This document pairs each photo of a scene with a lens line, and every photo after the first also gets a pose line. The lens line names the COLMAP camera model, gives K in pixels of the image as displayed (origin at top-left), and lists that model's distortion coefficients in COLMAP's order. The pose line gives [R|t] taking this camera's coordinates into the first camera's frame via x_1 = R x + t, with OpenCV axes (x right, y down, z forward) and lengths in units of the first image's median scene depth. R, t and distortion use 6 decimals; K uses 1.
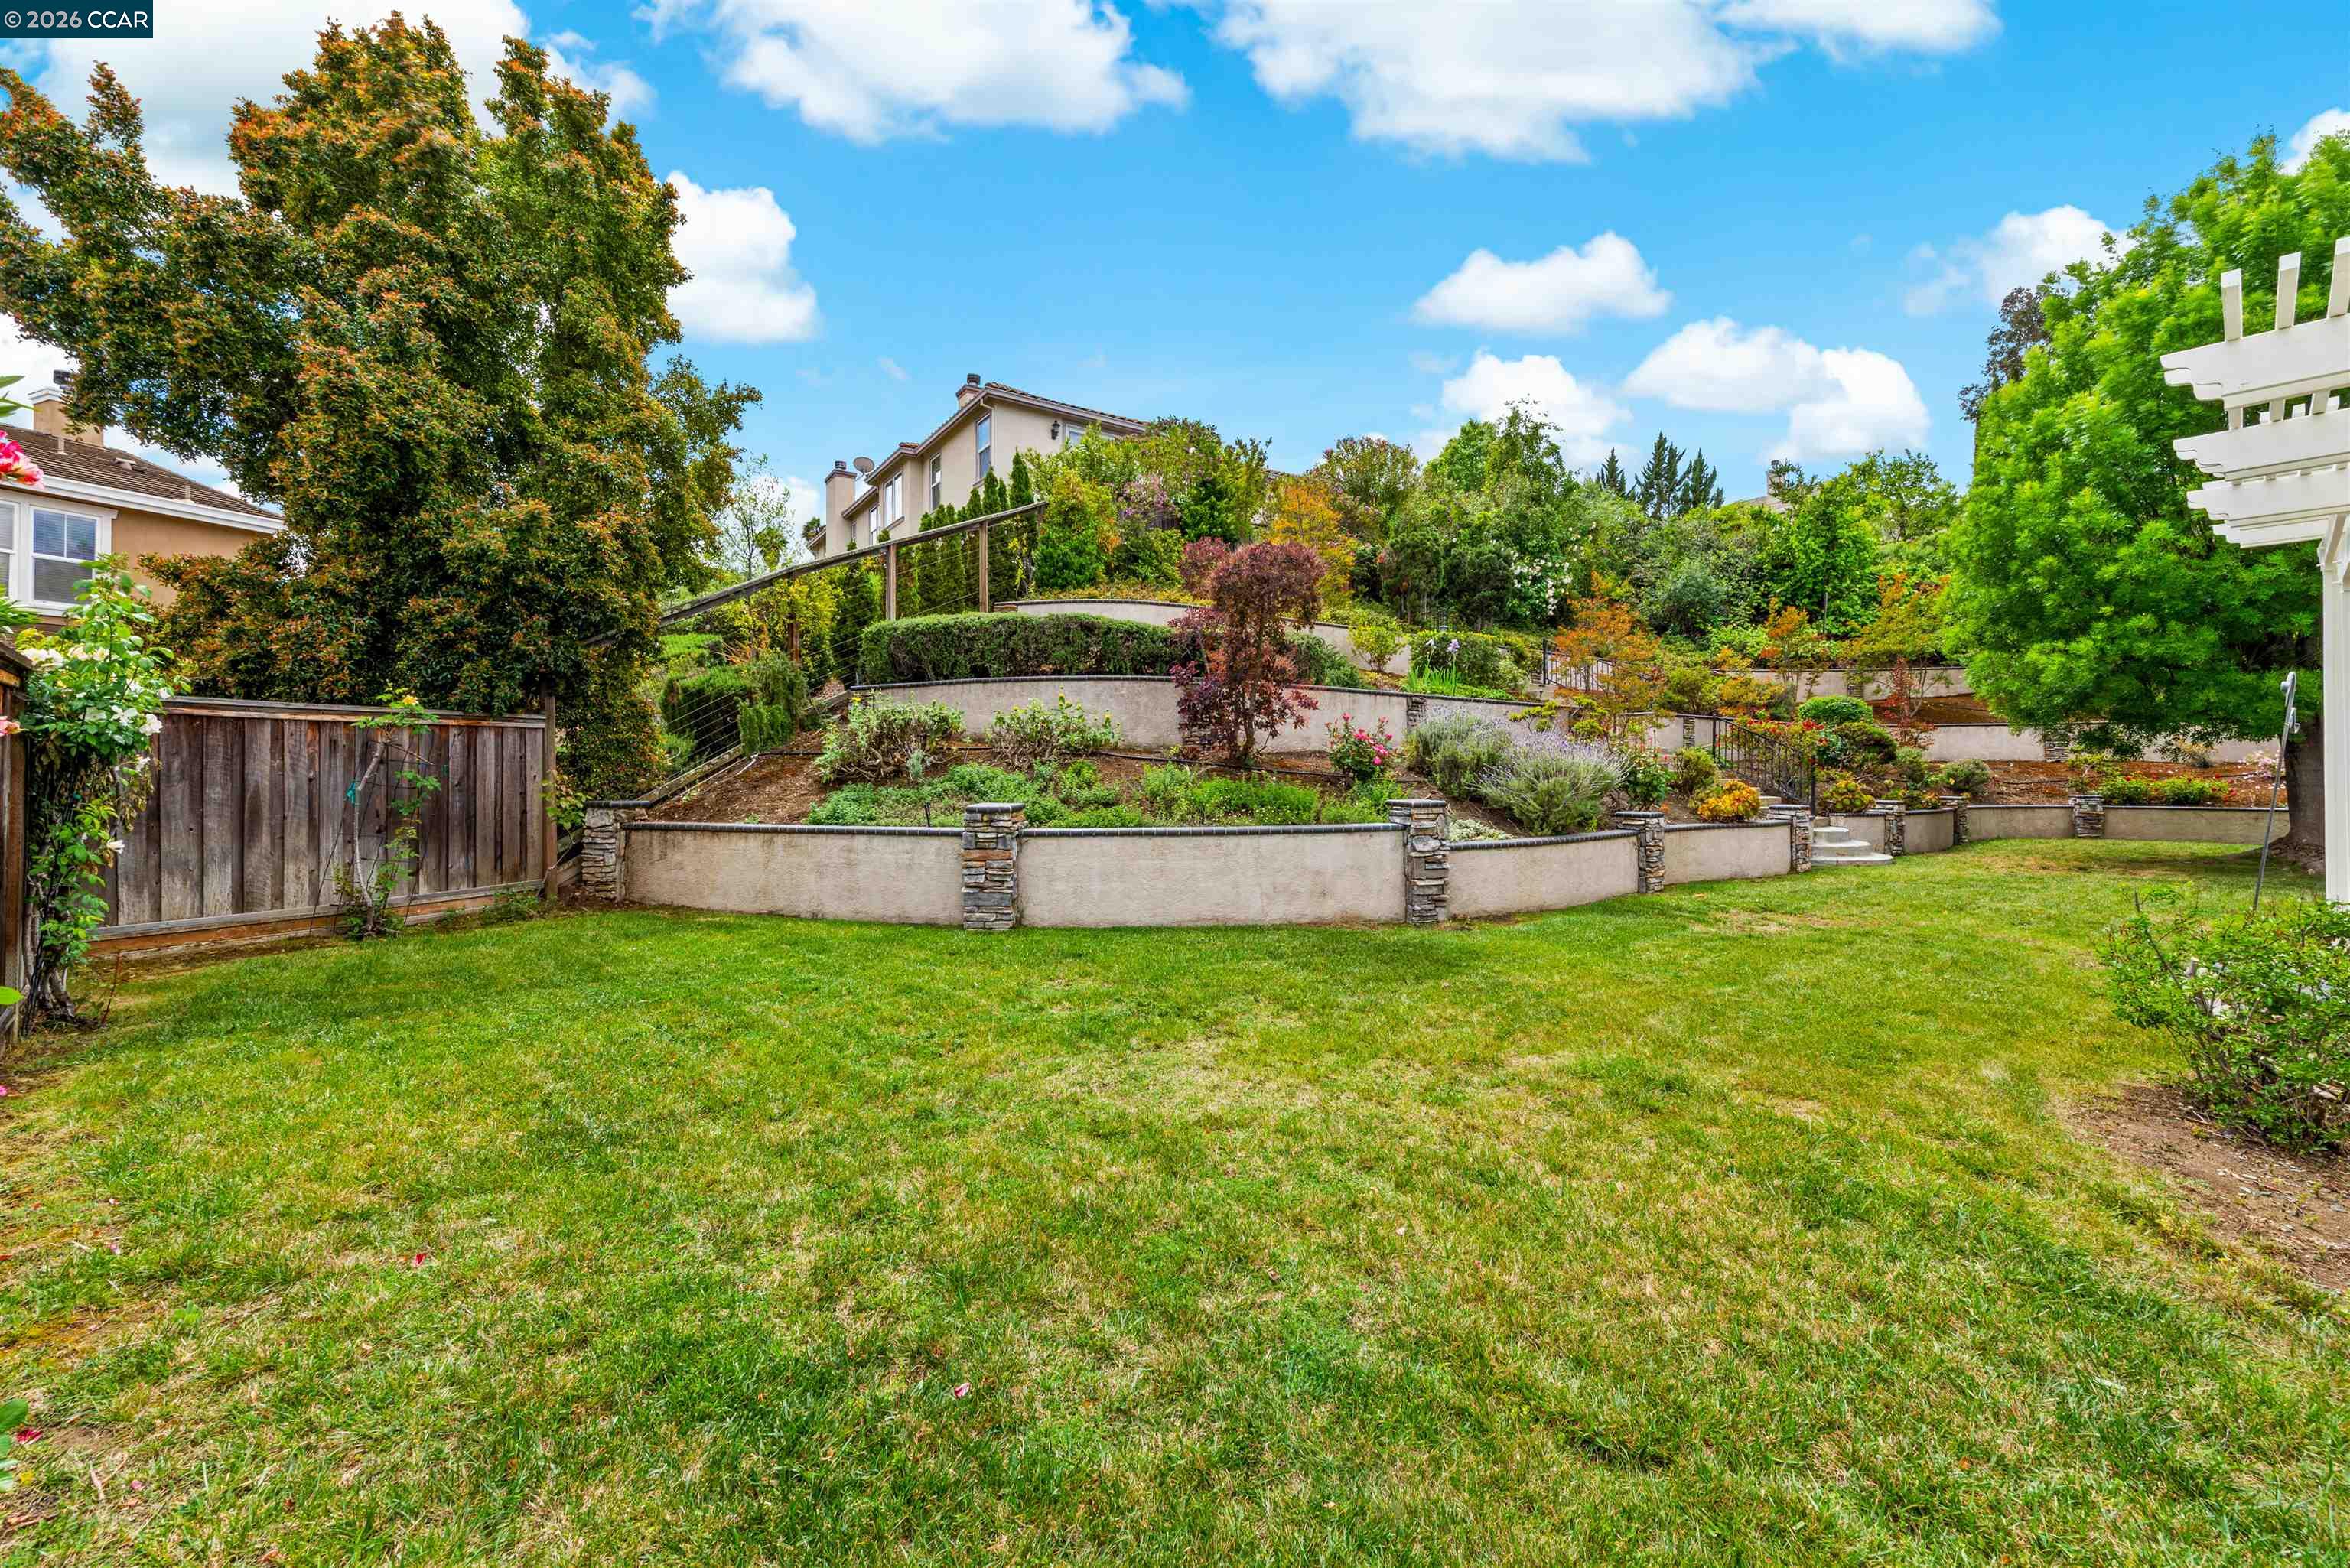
lens RADIAL K [[918.6, 0, 1175.0], [0, 918.6, 784.0], [0, 0, 1]] dist [0.019107, -0.007867]
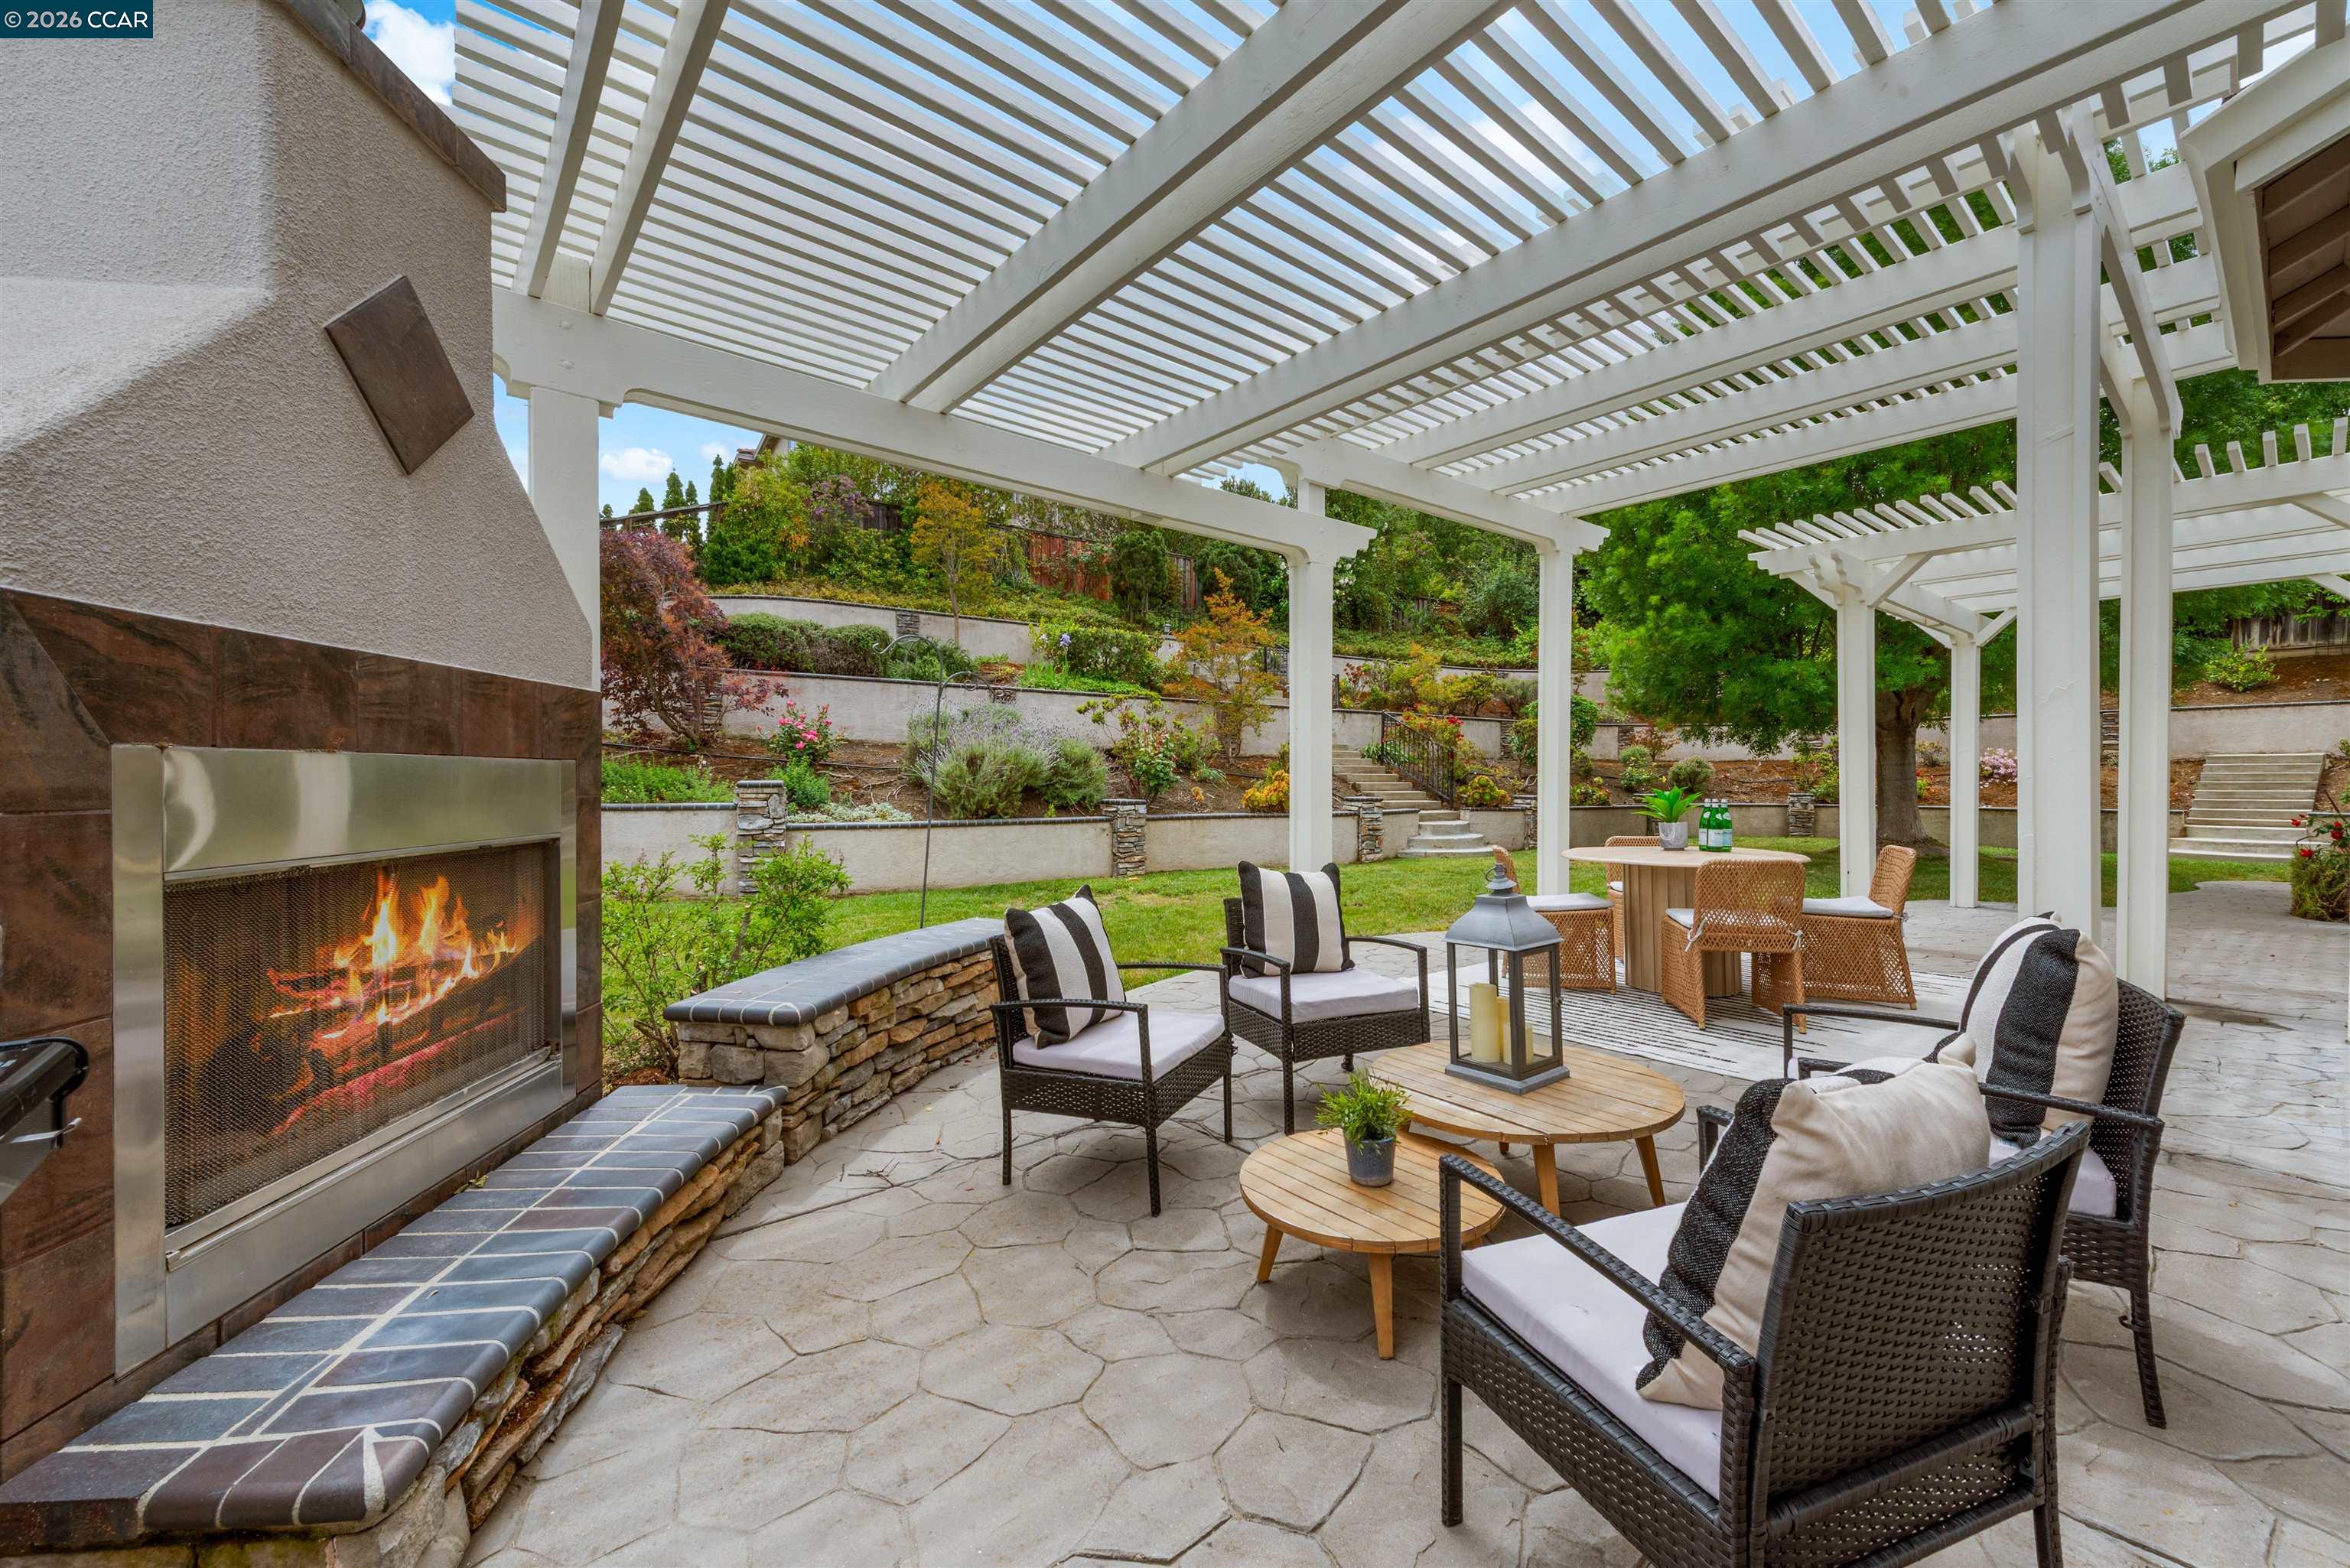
lens RADIAL K [[928.0, 0, 1173.2], [0, 928.0, 784.6], [0, 0, 1]] dist [0.012401, -0.000314]
pose [[0.998902, 0.003613, -0.046712, 0.772543], [-0.004018, 0.999955, -0.008568, 0.029109], [0.046679, 0.008746, 0.998872, -0.019684]]
